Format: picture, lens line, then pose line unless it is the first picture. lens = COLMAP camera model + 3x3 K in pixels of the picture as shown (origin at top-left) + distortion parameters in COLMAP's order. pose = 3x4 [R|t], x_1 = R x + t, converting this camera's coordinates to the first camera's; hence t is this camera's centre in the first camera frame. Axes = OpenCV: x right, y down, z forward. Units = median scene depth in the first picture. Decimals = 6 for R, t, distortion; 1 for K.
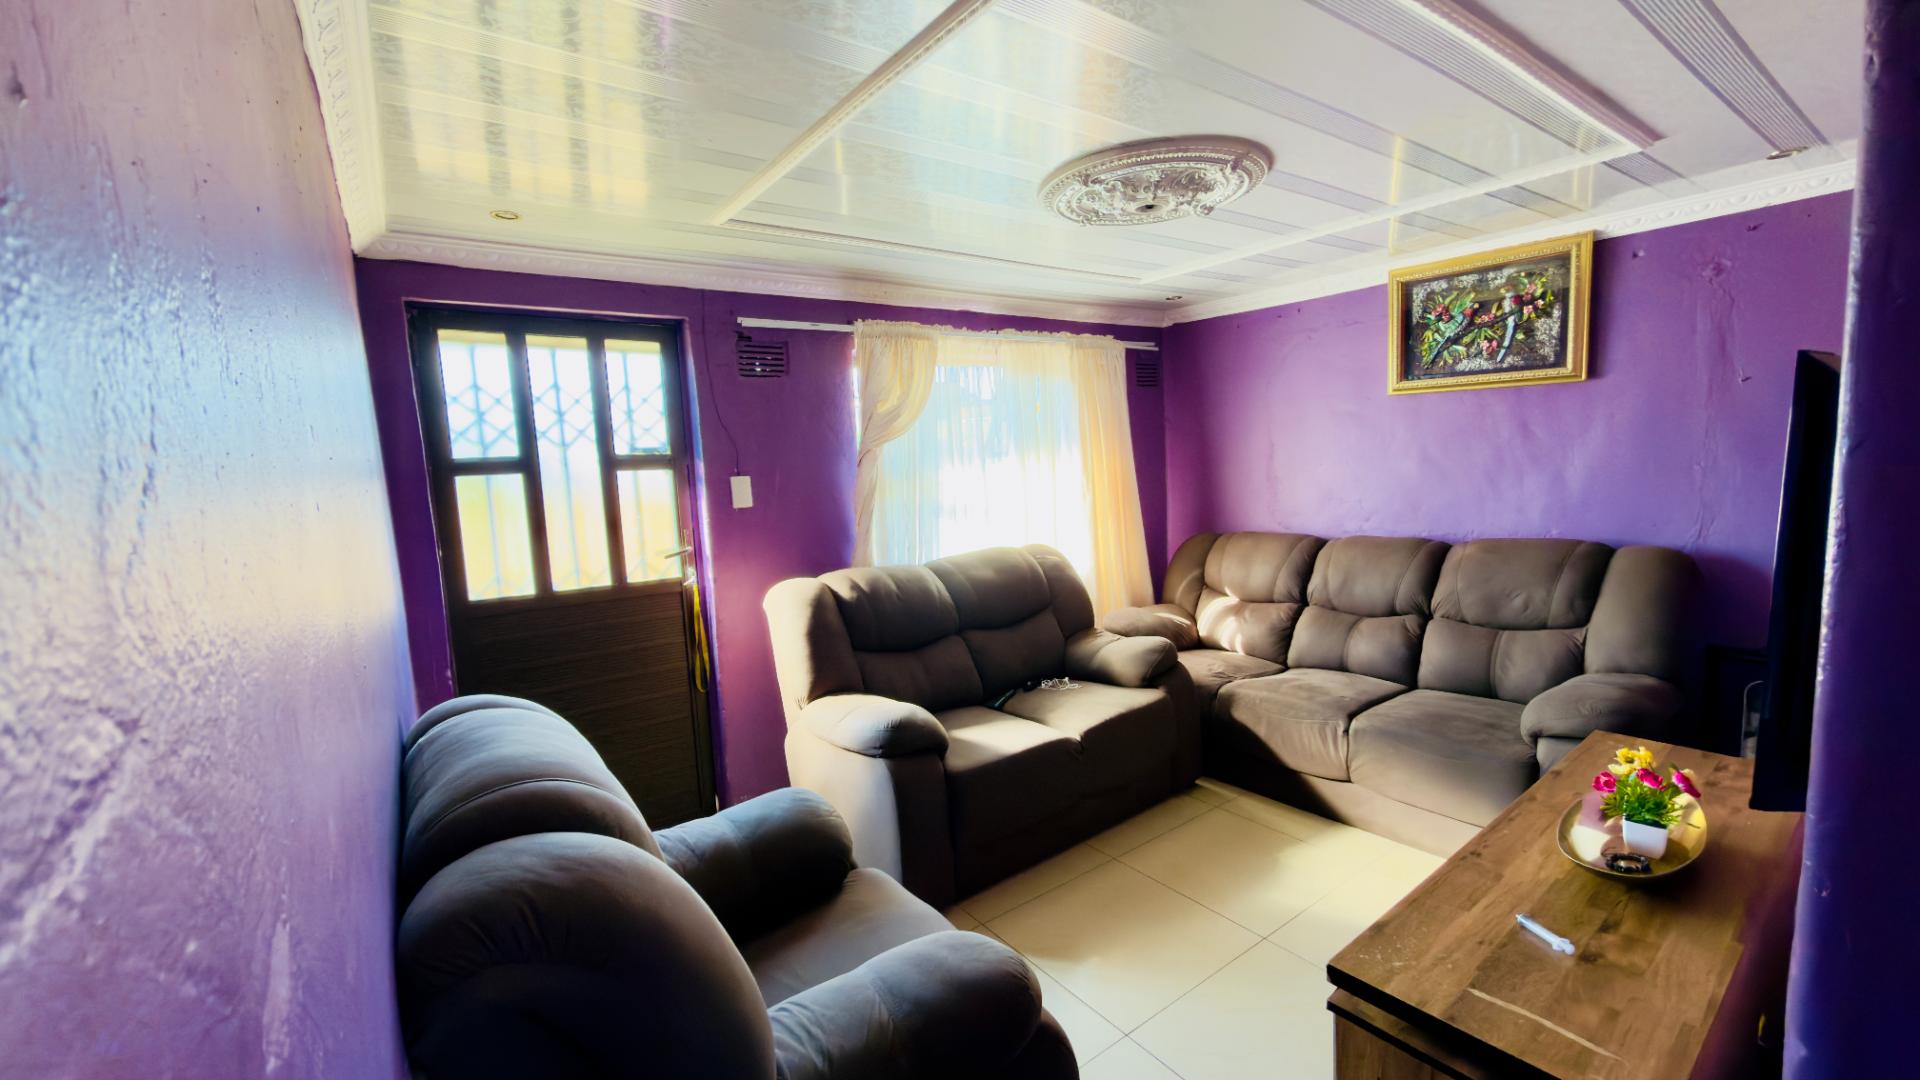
lens RADIAL K [[768.3, 0, 936.1], [0, 768.3, 571.6], [0, 0, 1]] dist [0.000037, -0.000004]
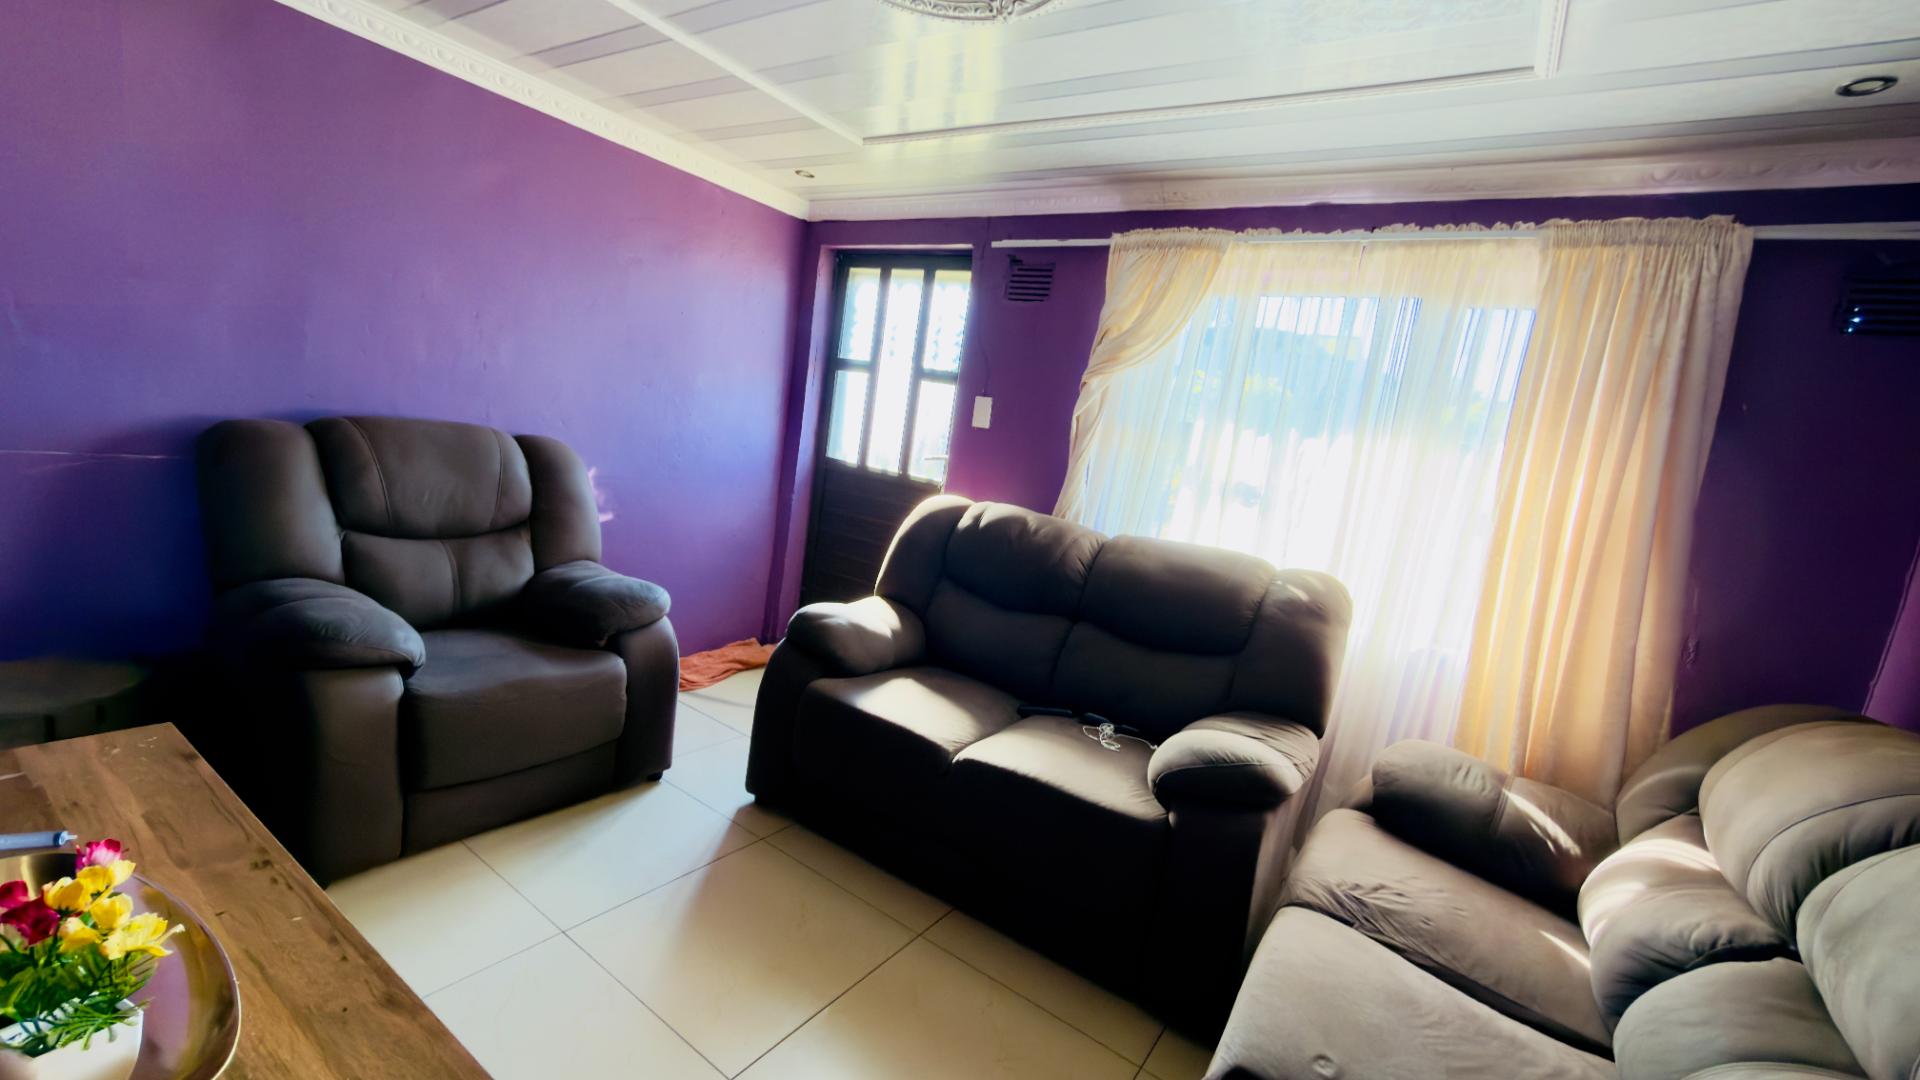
lens RADIAL K [[768.7, 0, 965.3], [0, 768.7, 539.4], [0, 0, 1]] dist [0.000672, 0.000048]
pose [[0.347345, 0.251127, -0.903486, 0.717298], [-0.267091, 0.950061, 0.161390, -0.101337], [0.898896, 0.185255, 0.397073, 0.595898]]
